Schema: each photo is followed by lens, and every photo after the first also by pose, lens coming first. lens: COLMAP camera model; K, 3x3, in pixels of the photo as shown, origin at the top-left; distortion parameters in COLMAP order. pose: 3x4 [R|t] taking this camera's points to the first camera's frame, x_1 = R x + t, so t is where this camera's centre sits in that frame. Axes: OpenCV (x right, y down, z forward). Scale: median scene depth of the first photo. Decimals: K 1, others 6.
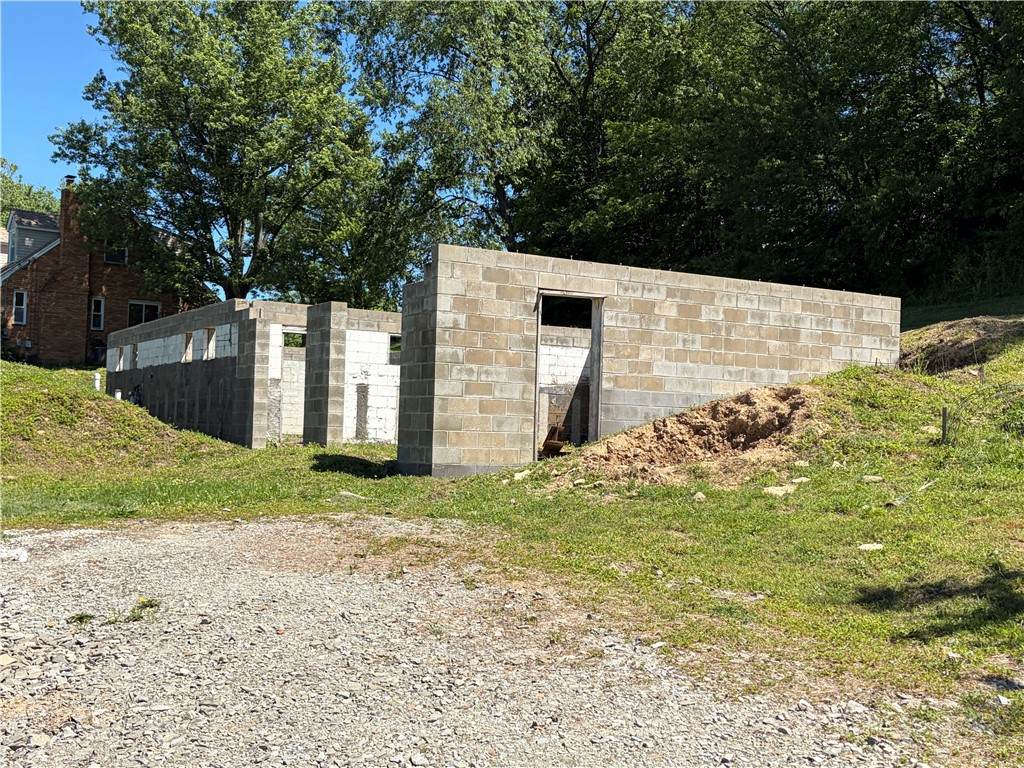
lens RADIAL K [[1154.8, 0, 511.3], [0, 1154.8, 383.2], [0, 0, 1]] dist [0.023398, 0.000000]
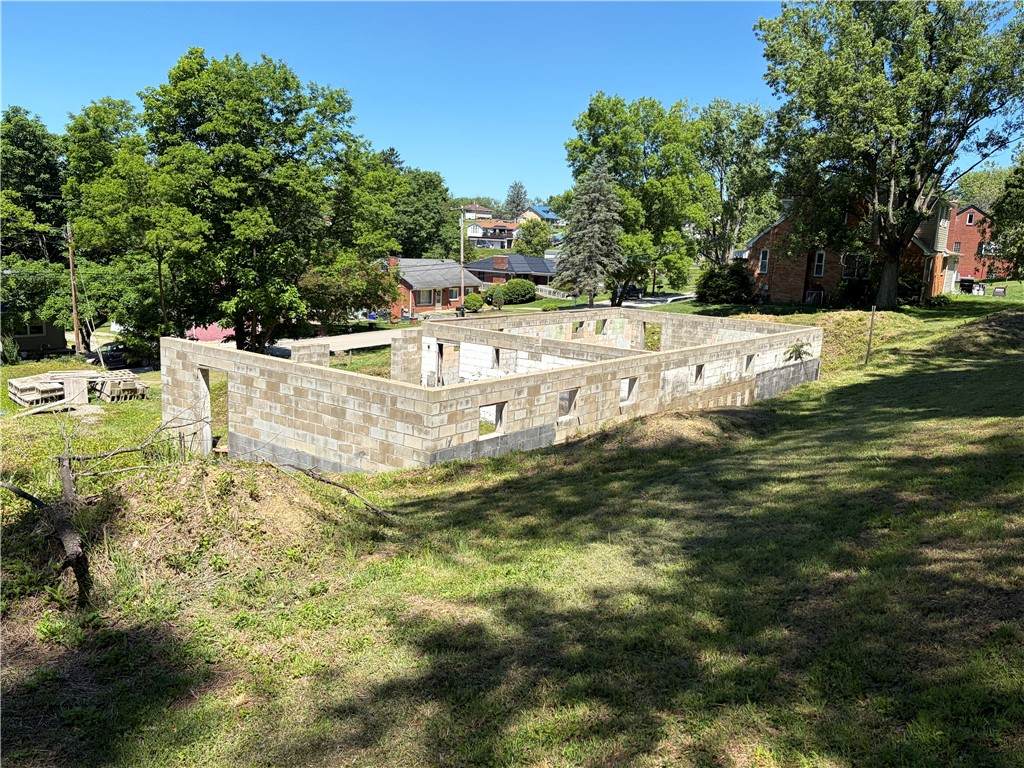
lens RADIAL K [[836.7, 0, 511.9], [0, 836.7, 384.7], [0, 0, 1]] dist [0.007767, 0.001034]
pose [[0.404967, 0.144845, -0.902785, 1.151898], [-0.002791, 0.987564, 0.157195, -0.218275], [0.914327, -0.061139, 0.400335, 0.841502]]
